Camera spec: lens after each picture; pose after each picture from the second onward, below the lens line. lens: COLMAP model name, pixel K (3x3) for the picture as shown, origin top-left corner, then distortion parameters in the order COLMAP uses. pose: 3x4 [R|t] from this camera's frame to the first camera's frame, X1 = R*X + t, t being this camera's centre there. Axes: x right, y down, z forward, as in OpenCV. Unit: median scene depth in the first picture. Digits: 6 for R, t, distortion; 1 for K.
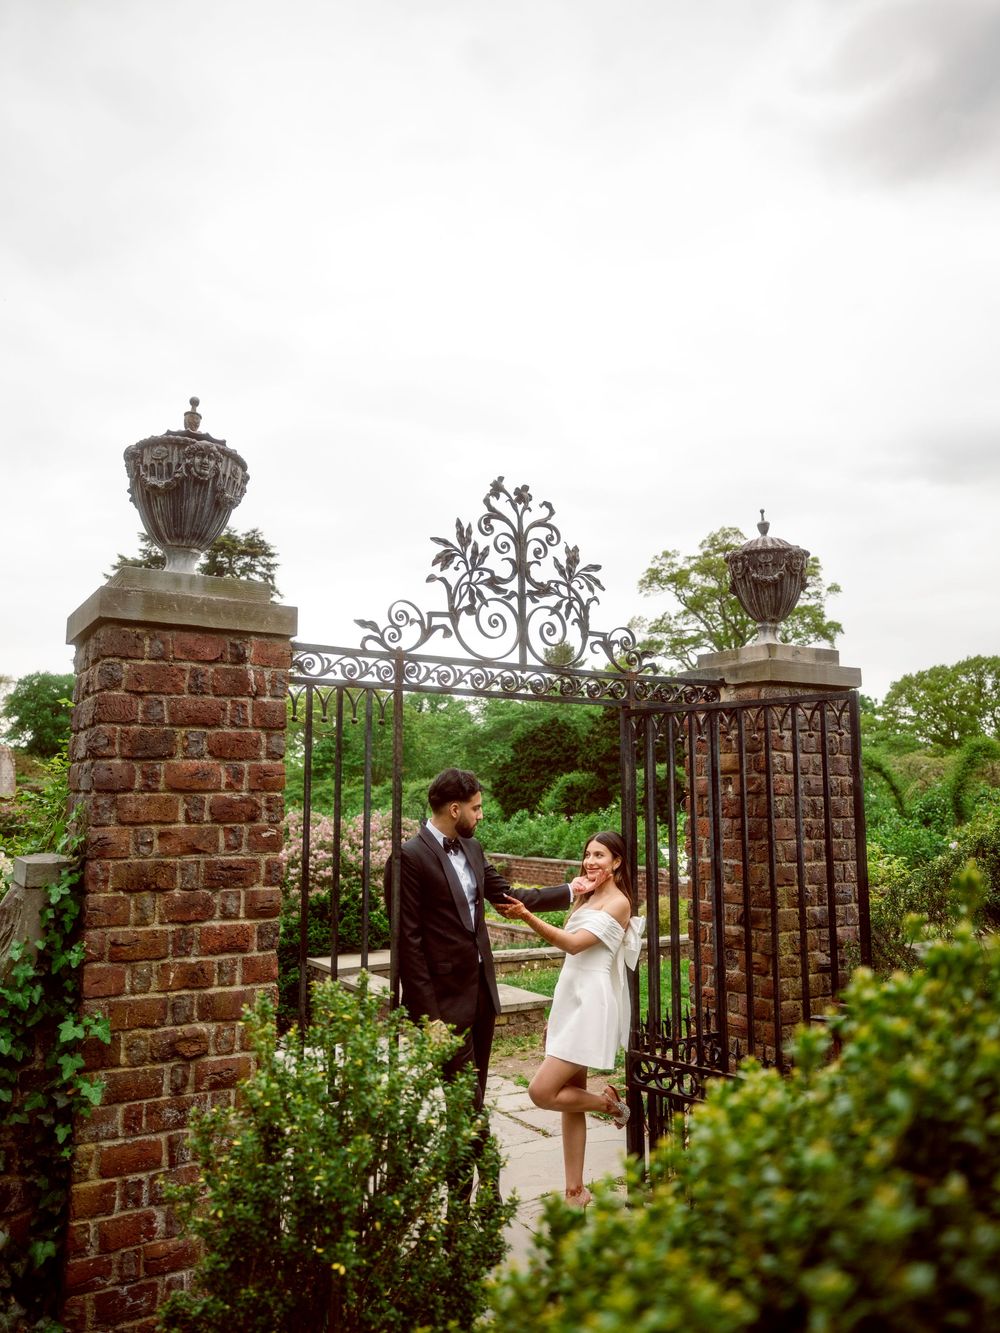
lens RADIAL K [[910.8, 0, 435.3], [0, 910.8, 717.4], [0, 0, 1]] dist [0.003853, 0.002497]
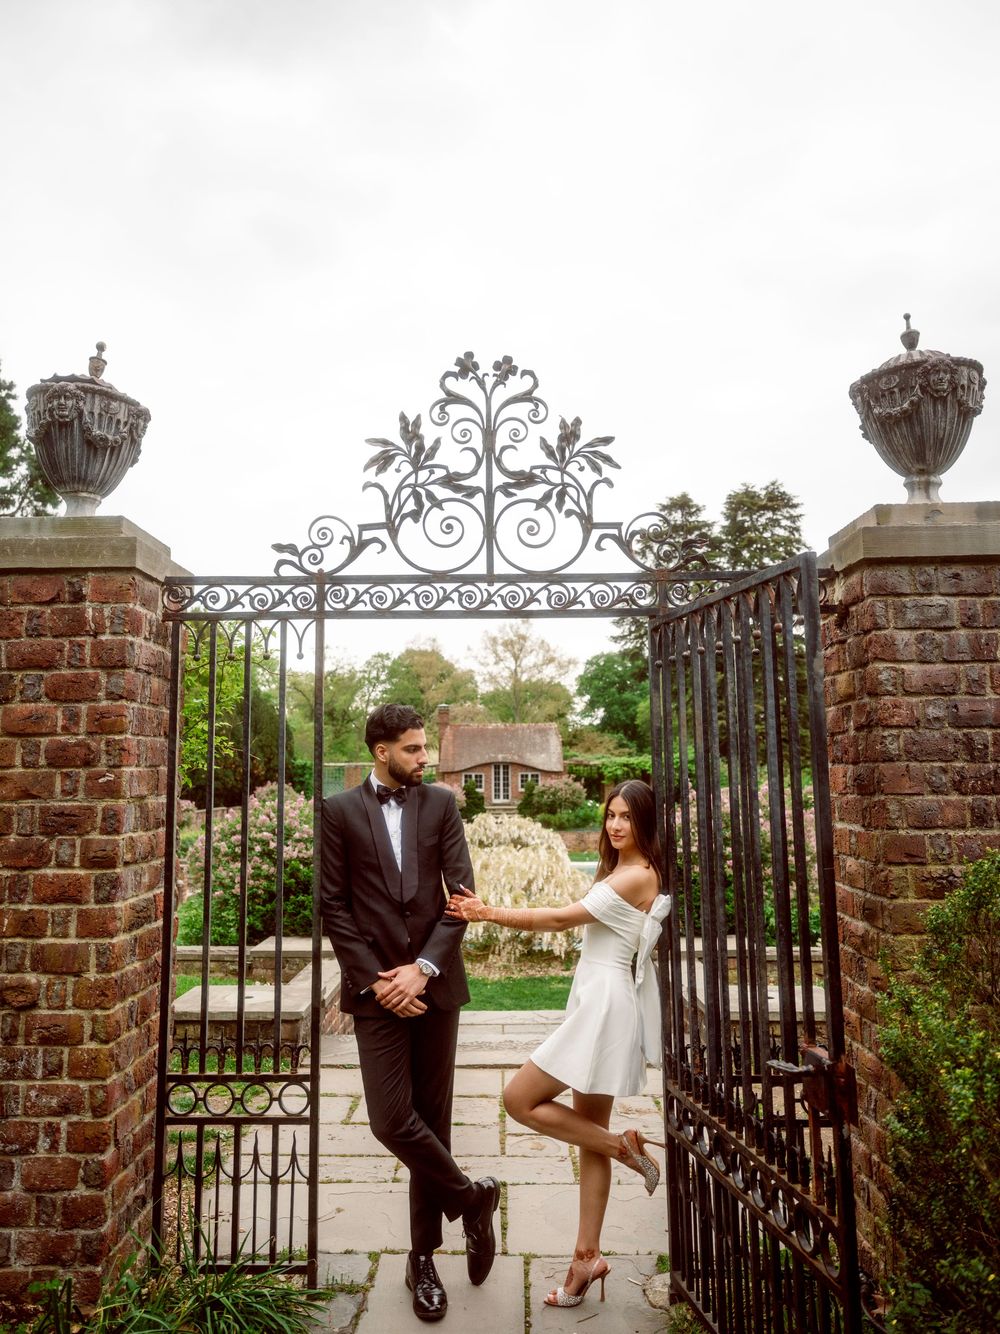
lens RADIAL K [[949.2, 0, 500.0], [0, 949.2, 667.0], [0, 0, 1]] dist [-0.000808, 0.011958]
pose [[0.864231, -0.065544, -0.498808, 0.565807], [0.054829, 0.997842, -0.036122, 0.059474], [0.500099, 0.003869, 0.865960, 0.300261]]
